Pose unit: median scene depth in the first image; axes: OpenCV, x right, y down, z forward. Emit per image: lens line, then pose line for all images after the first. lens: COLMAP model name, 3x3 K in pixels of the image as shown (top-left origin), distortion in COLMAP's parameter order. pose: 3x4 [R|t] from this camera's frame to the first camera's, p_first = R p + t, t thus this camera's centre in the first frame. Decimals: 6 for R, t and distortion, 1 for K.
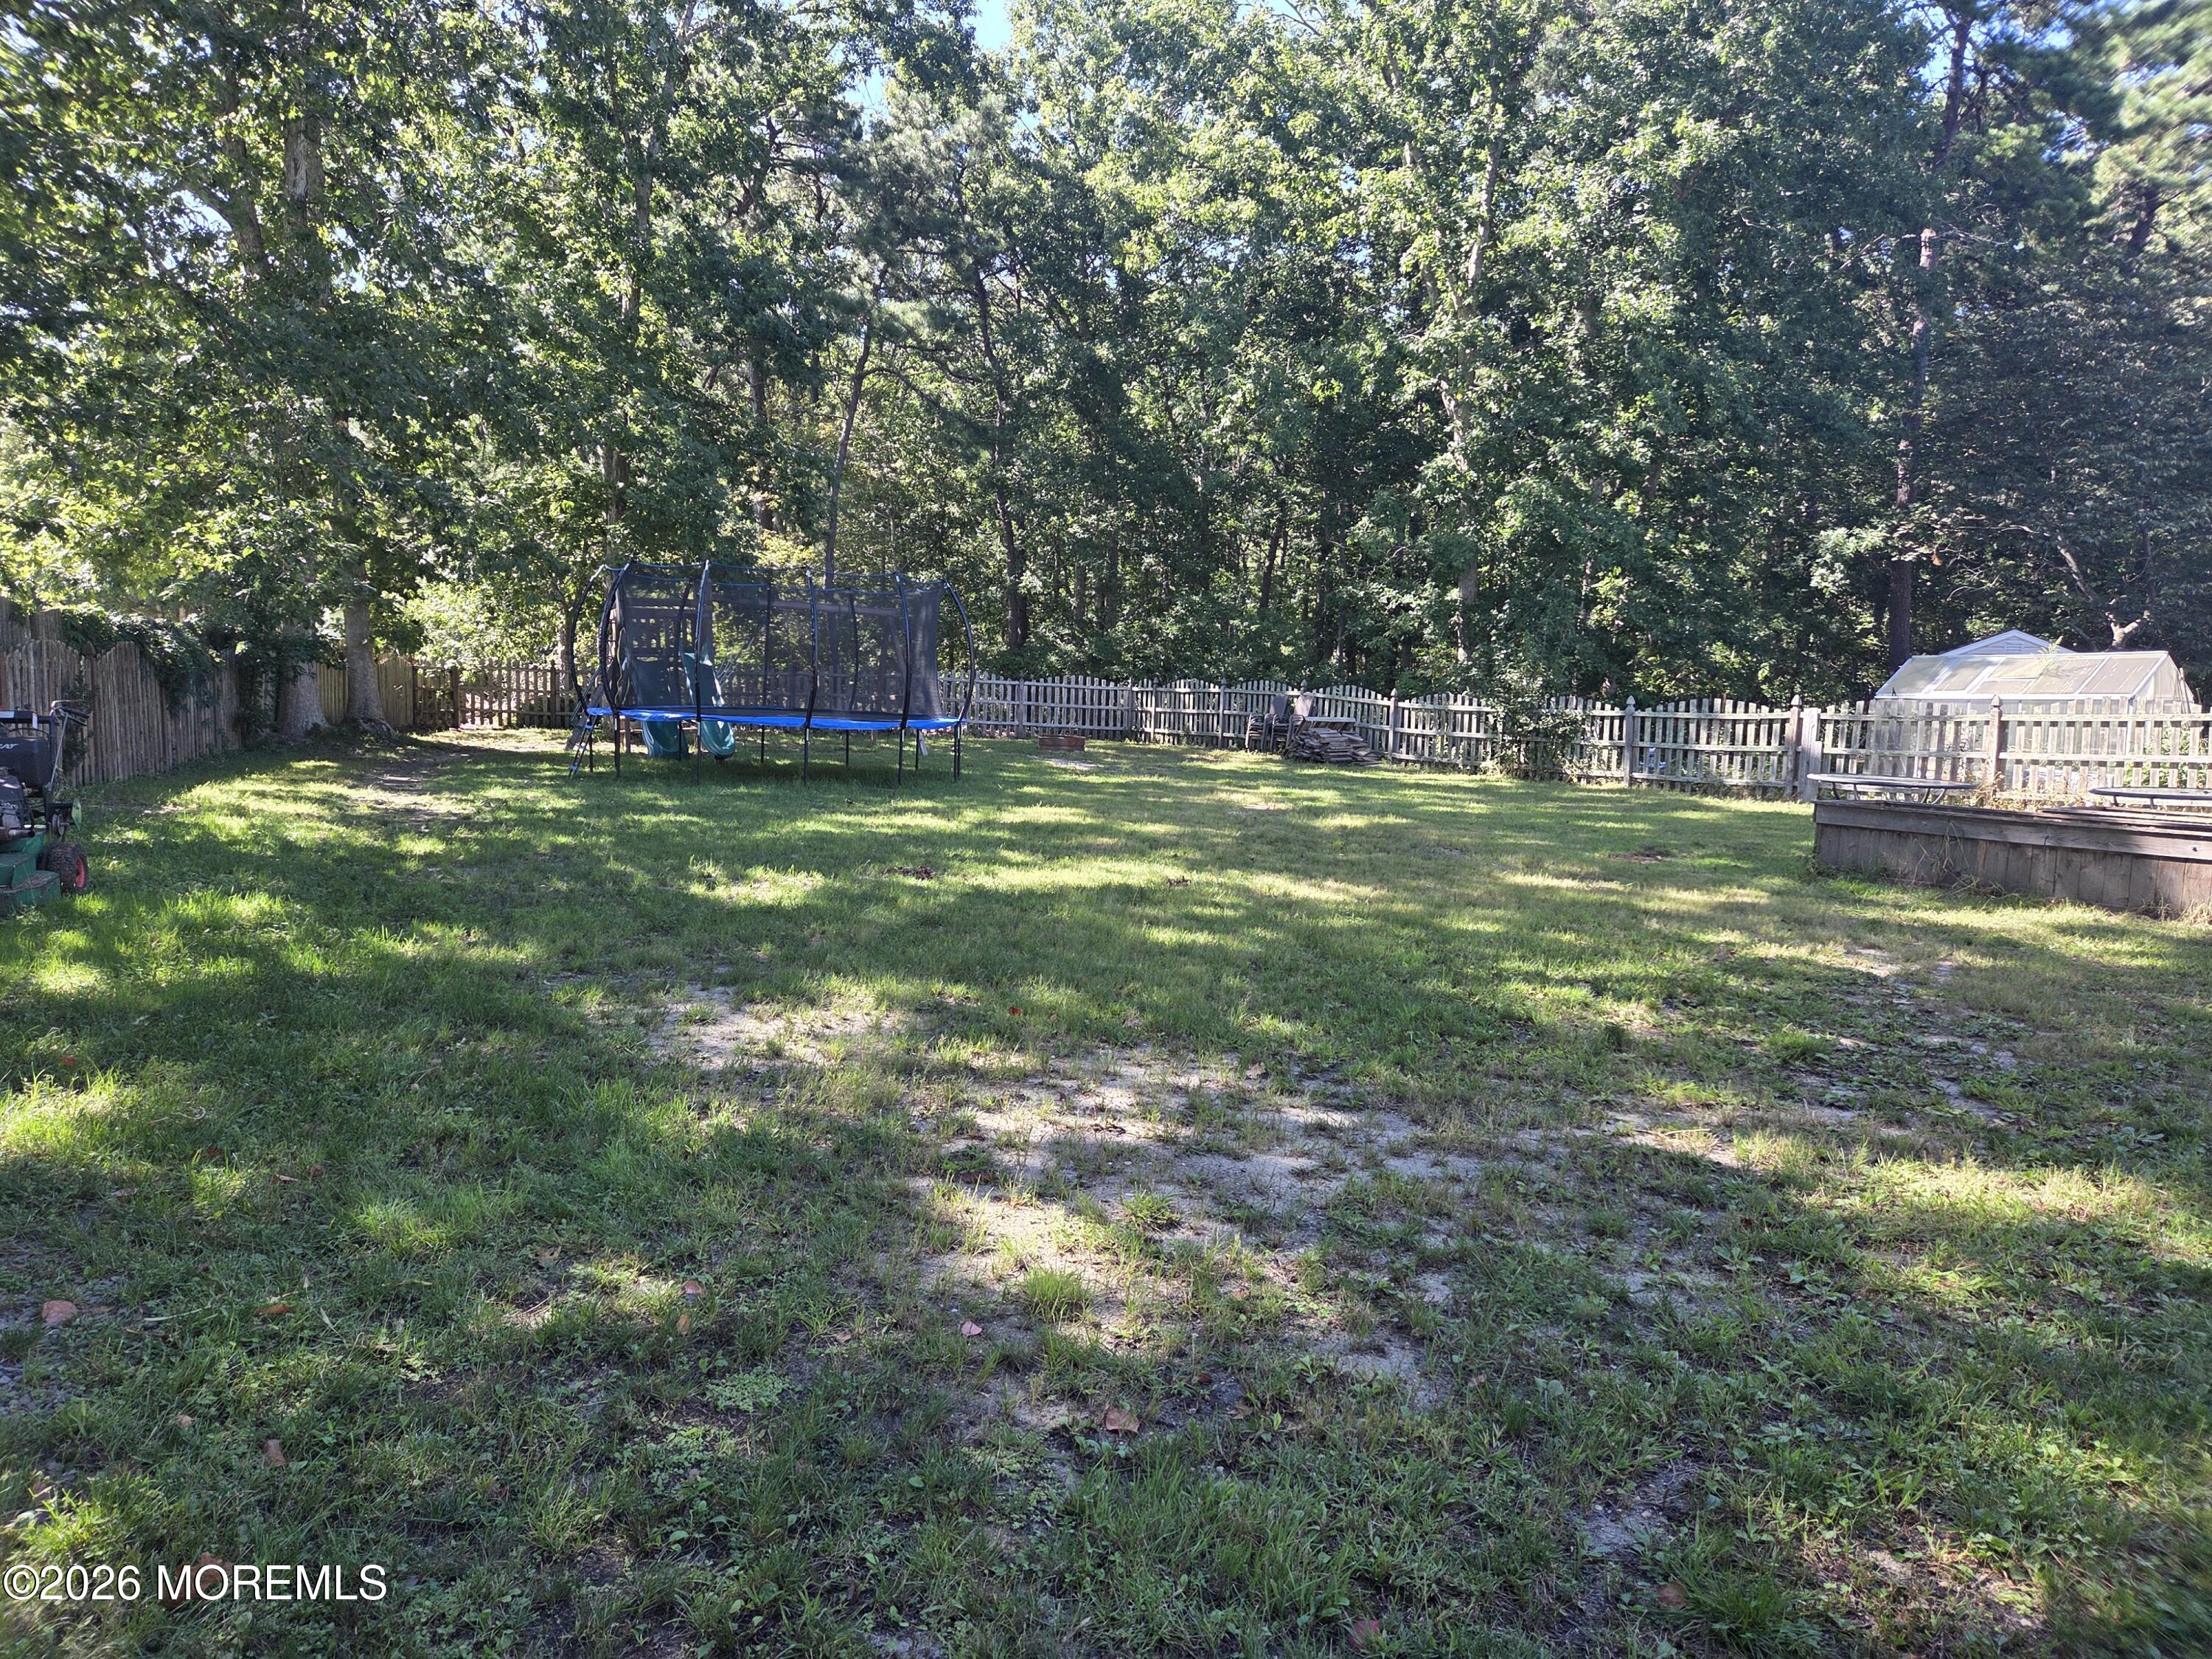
lens RADIAL K [[1427.3, 0, 1095.6], [0, 1427.3, 837.3], [0, 0, 1]] dist [0.072621, -0.053411]
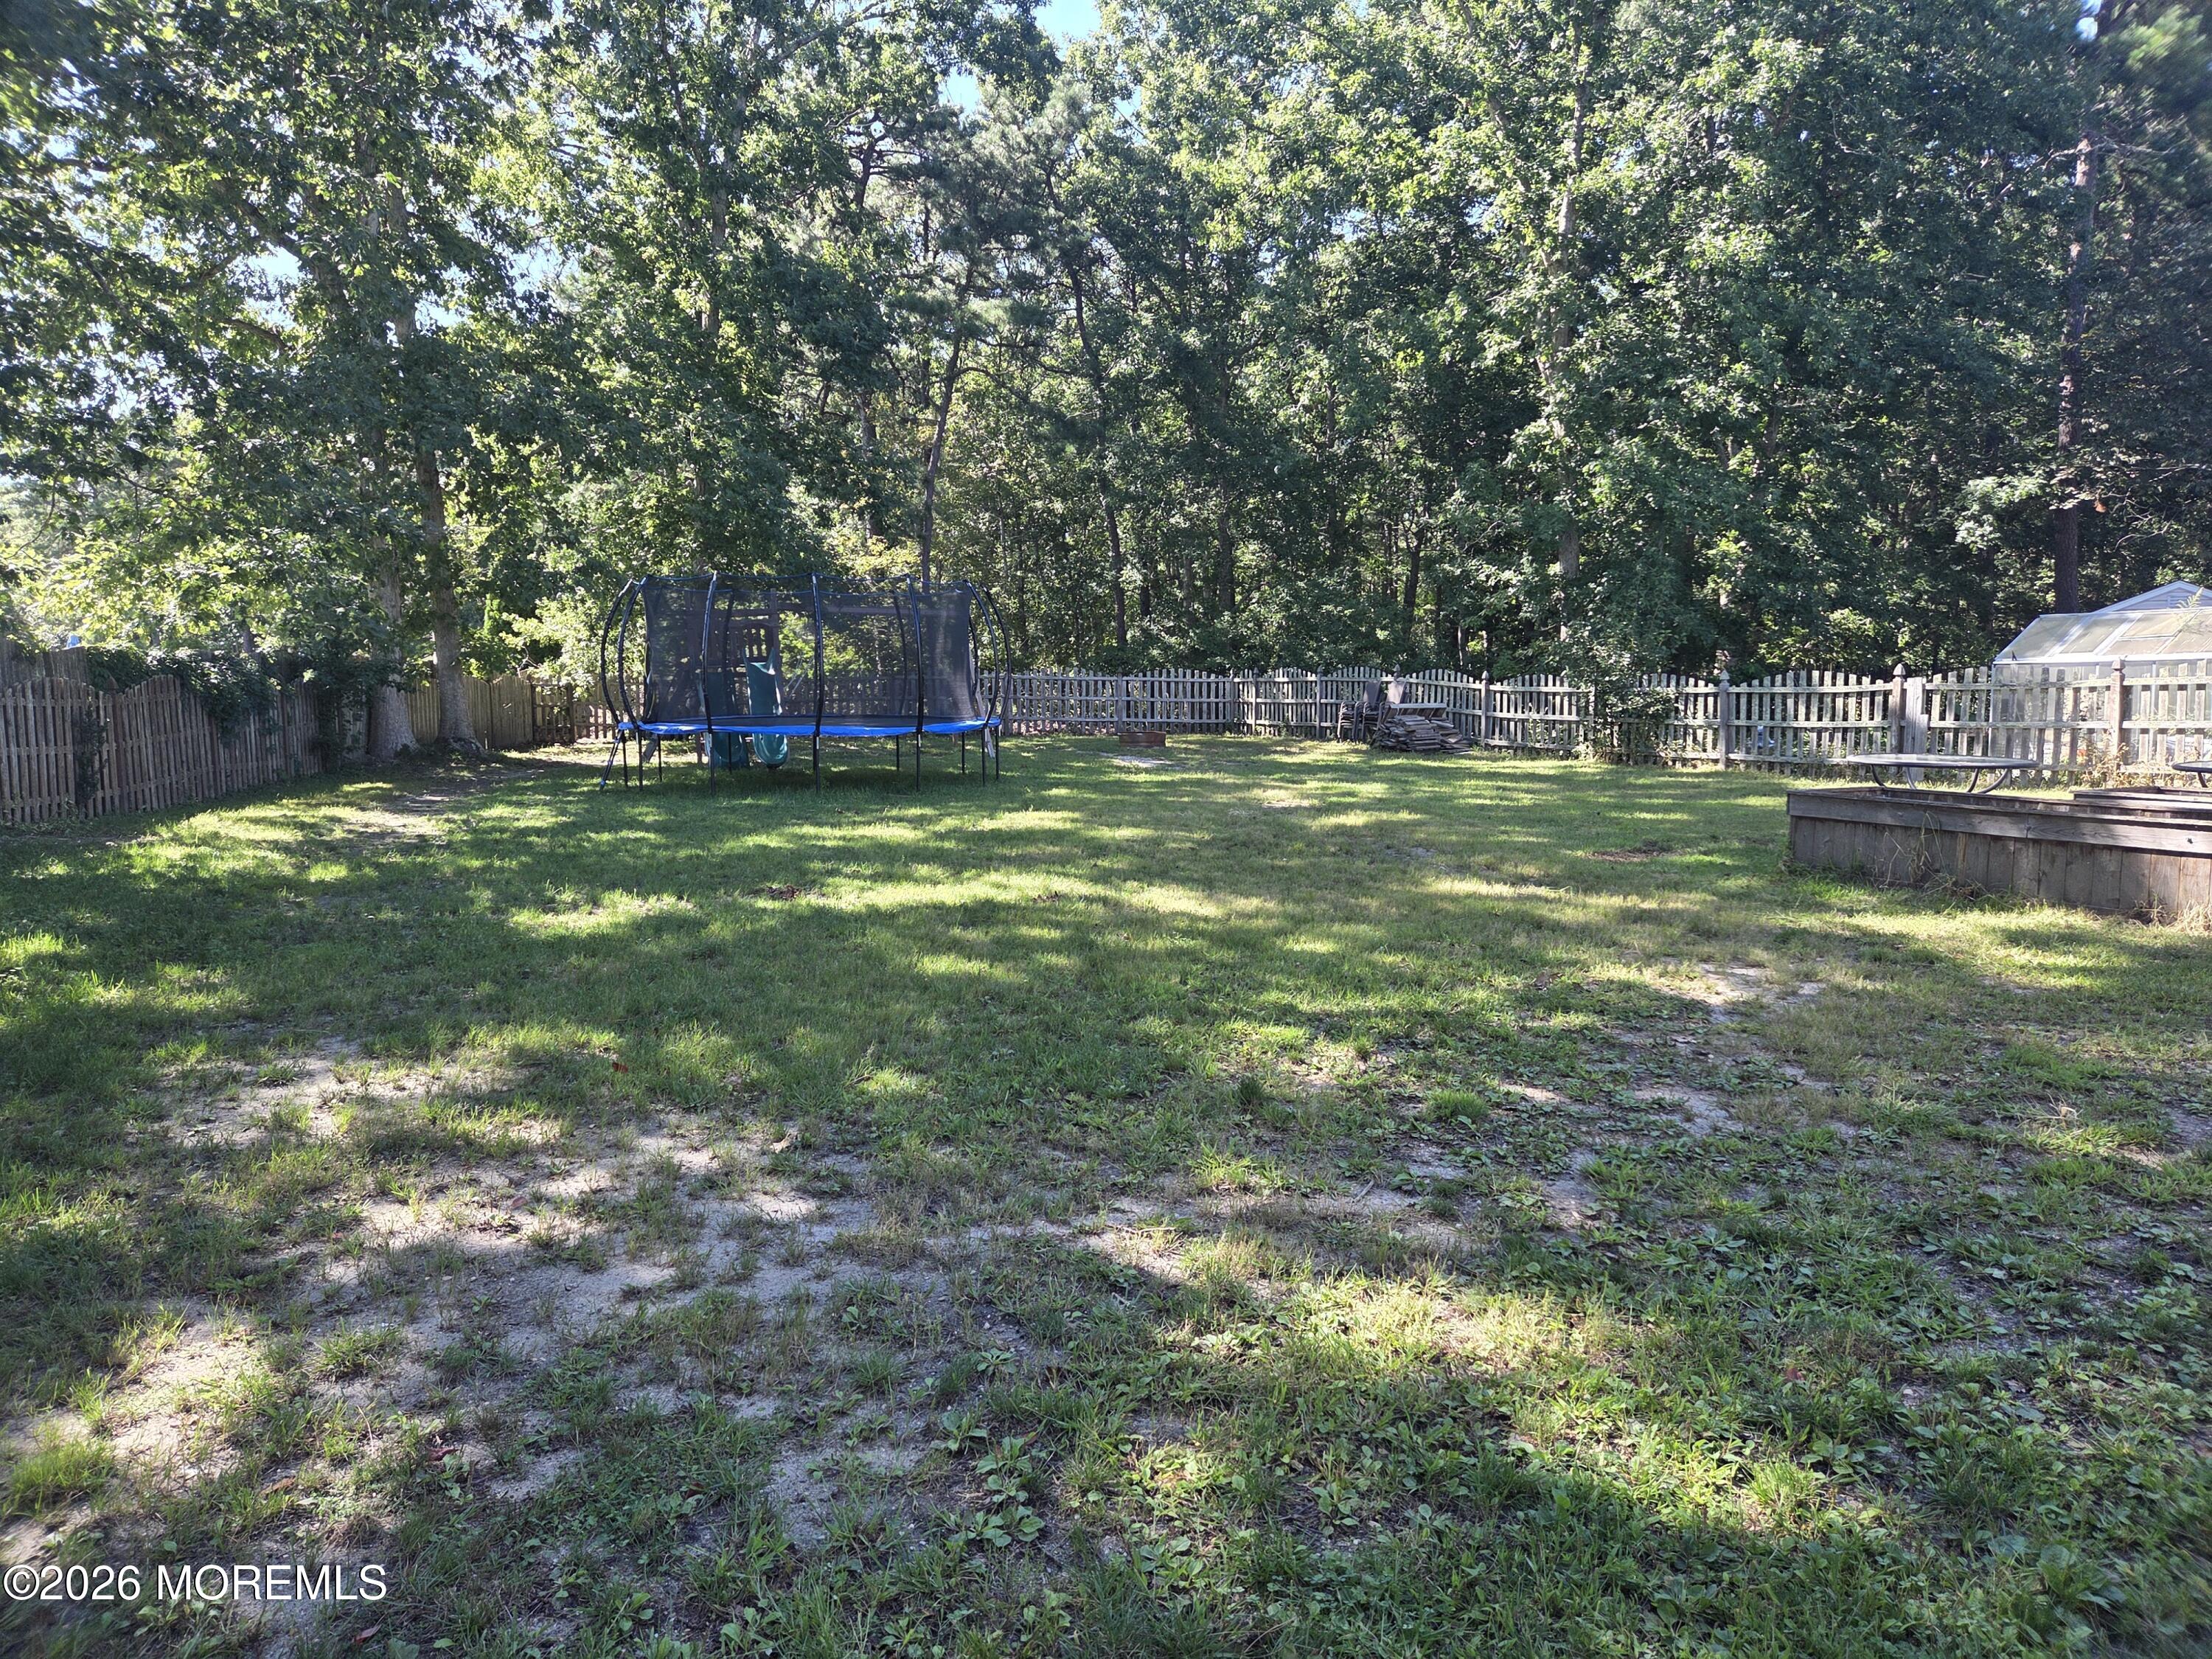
lens RADIAL K [[1434.4, 0, 1106.0], [0, 1434.4, 829.5], [0, 0, 1]] dist [0.058818, -0.035339]
pose [[0.992736, -0.024094, -0.117877, 0.070918], [0.024062, 0.999709, -0.001695, -0.003674], [0.117884, -0.001154, 0.993027, 0.026276]]
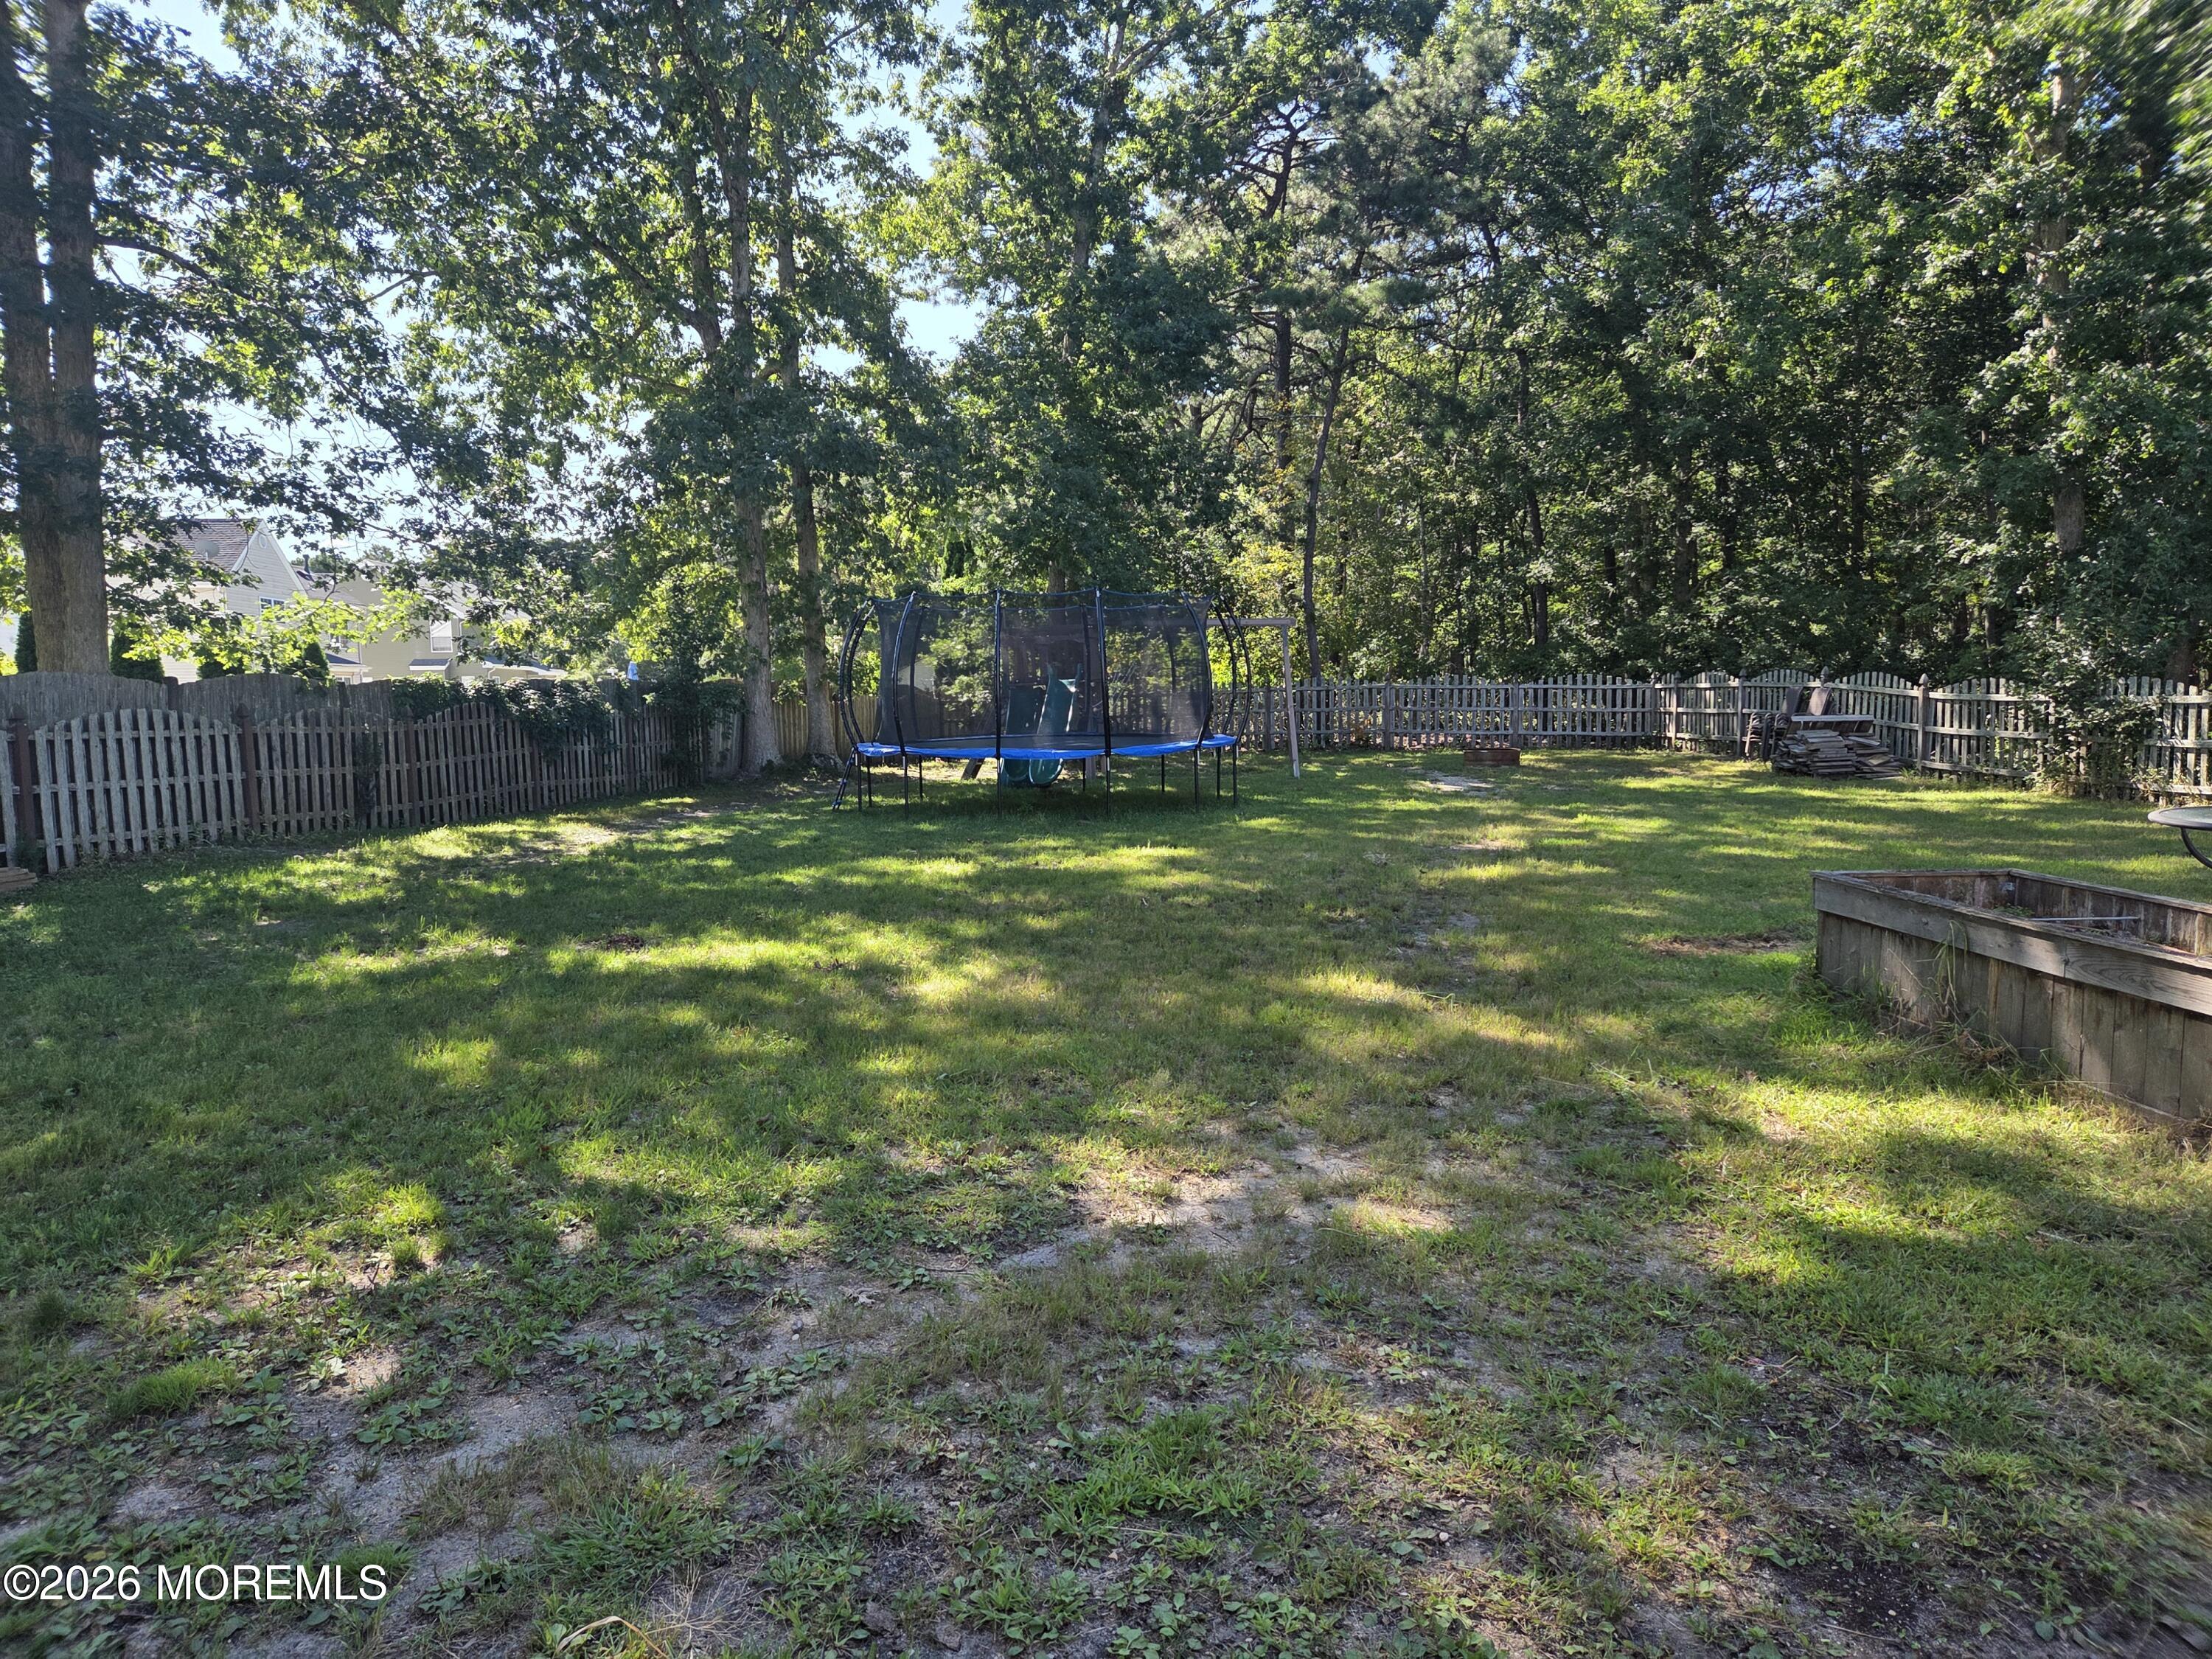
lens RADIAL K [[1441.6, 0, 1065.1], [0, 1441.6, 828.5], [0, 0, 1]] dist [0.066147, -0.059485]
pose [[0.866917, 0.000015, -0.498452, 0.205079], [-0.005903, 0.999930, -0.010235, -0.013662], [0.498417, 0.011815, 0.866857, 0.125490]]
